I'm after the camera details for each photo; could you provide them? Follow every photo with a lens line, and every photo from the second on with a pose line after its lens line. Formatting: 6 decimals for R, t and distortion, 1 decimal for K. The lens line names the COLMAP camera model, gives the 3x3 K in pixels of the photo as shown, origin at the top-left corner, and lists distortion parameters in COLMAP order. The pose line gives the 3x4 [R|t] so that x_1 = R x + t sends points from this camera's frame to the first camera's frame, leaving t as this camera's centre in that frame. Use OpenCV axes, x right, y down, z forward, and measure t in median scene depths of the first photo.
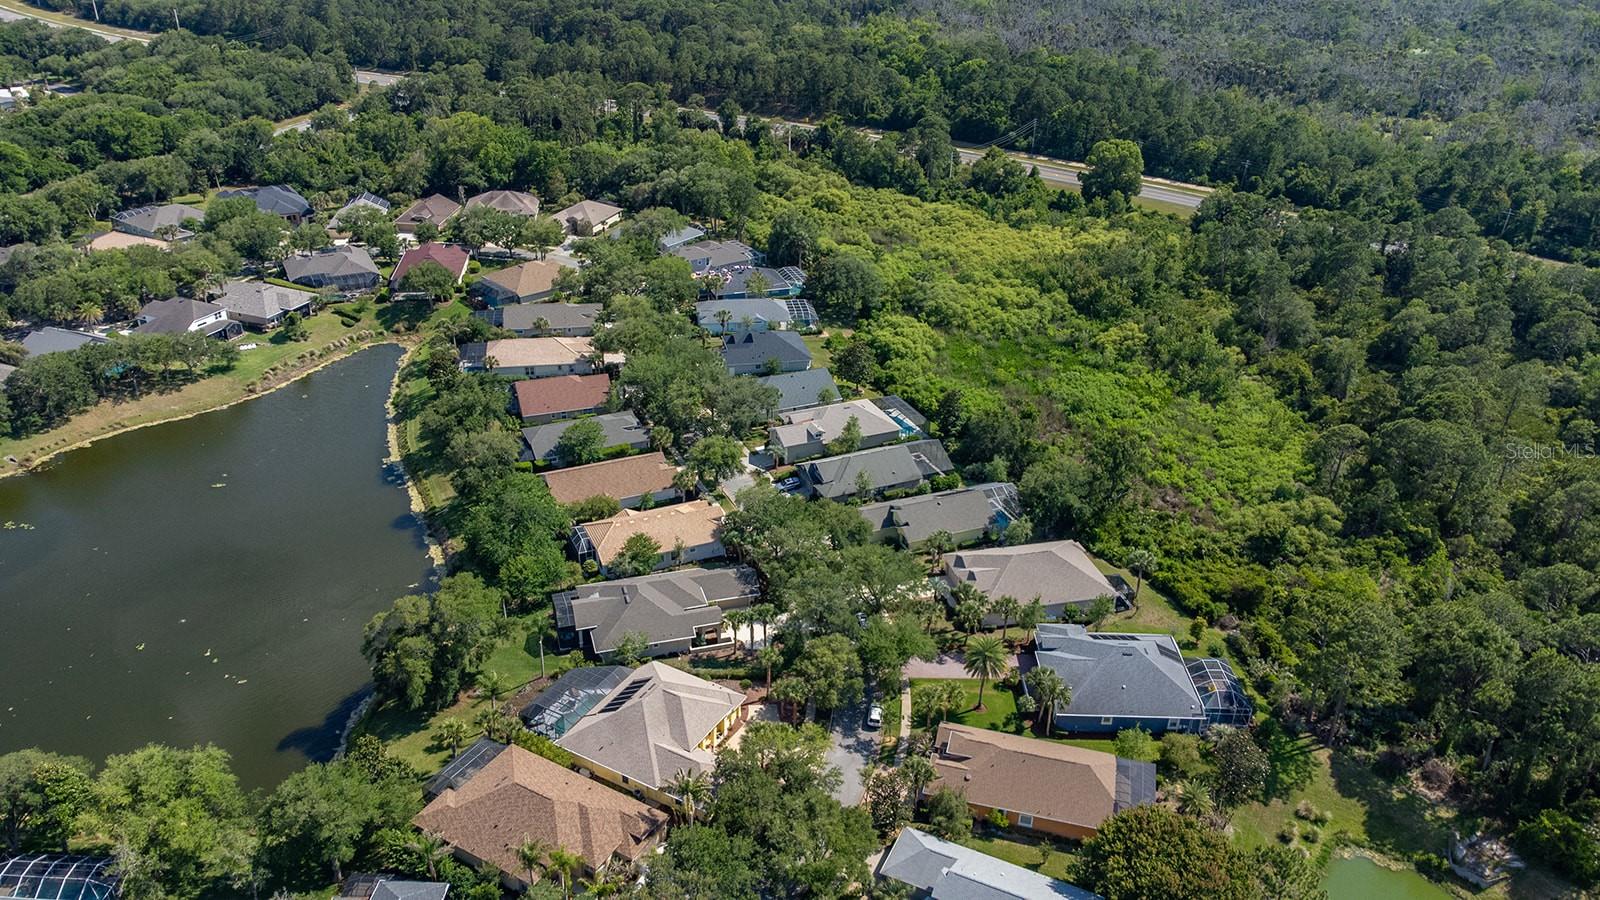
lens RADIAL K [[1199.1, 0, 800.0], [0, 1199.1, 450.0], [0, 0, 1]] dist [0.040657, -0.002570]
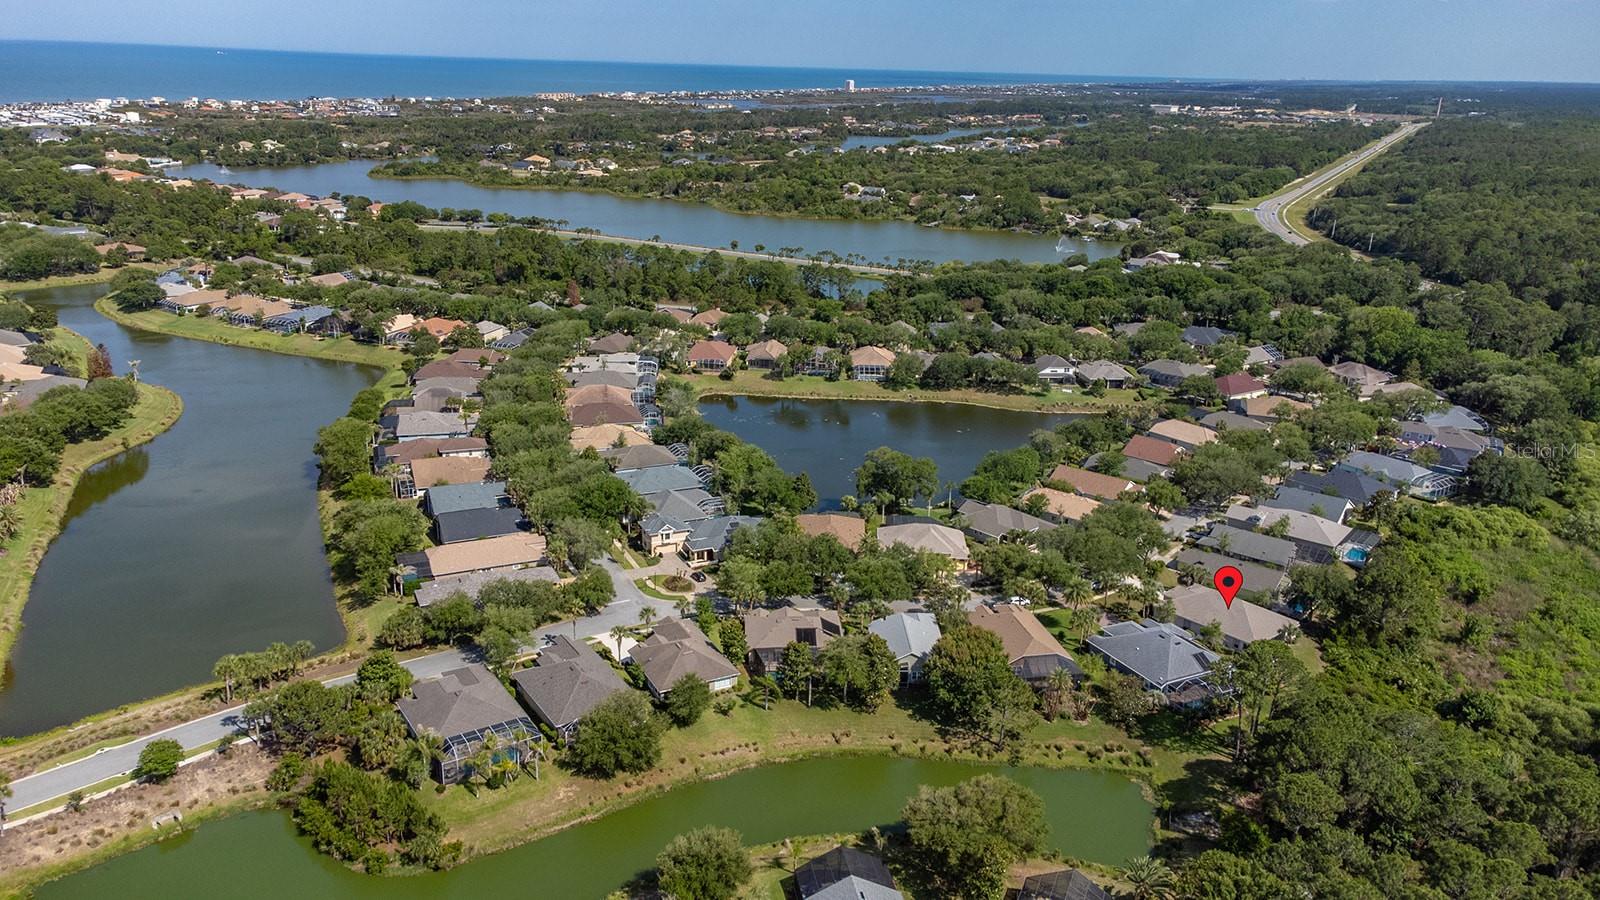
lens RADIAL K [[1155.3, 0, 800.0], [0, 1155.3, 450.0], [0, 0, 1]] dist [0.040383, -0.004153]
pose [[0.463166, 0.267458, -0.844952, 0.608436], [-0.419601, 0.905933, 0.056754, 0.040220], [0.780649, 0.328256, 0.531823, -0.040818]]
